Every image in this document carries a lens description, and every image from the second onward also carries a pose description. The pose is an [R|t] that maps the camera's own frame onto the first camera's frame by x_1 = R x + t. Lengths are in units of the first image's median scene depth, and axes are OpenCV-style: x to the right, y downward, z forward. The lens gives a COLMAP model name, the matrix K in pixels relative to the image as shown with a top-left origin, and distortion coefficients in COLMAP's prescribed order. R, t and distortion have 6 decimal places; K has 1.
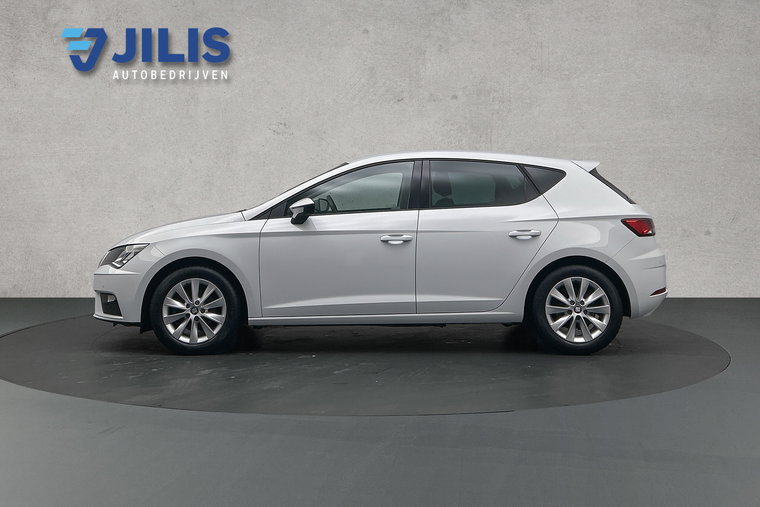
lens RADIAL K [[593.8, 0, 379.9], [0, 593.8, 253.7], [0, 0, 1]] dist [-0.005045, 0.003054]
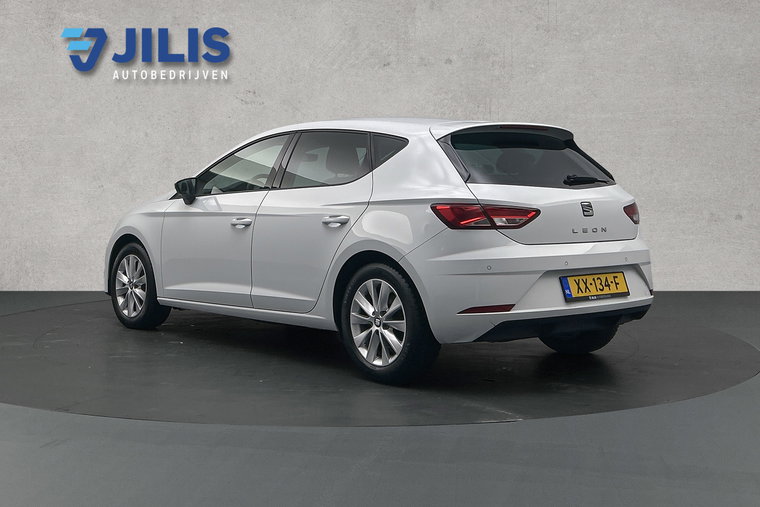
lens RADIAL K [[593.8, 0, 380.2], [0, 593.8, 252.9], [0, 0, 1]] dist [-0.005045, 0.003054]
pose [[1.000000, 0.000148, 0.000574, 0.024807], [-0.000147, 0.999999, -0.001448, 0.019086], [-0.000575, 0.001448, 0.999999, 0.127658]]
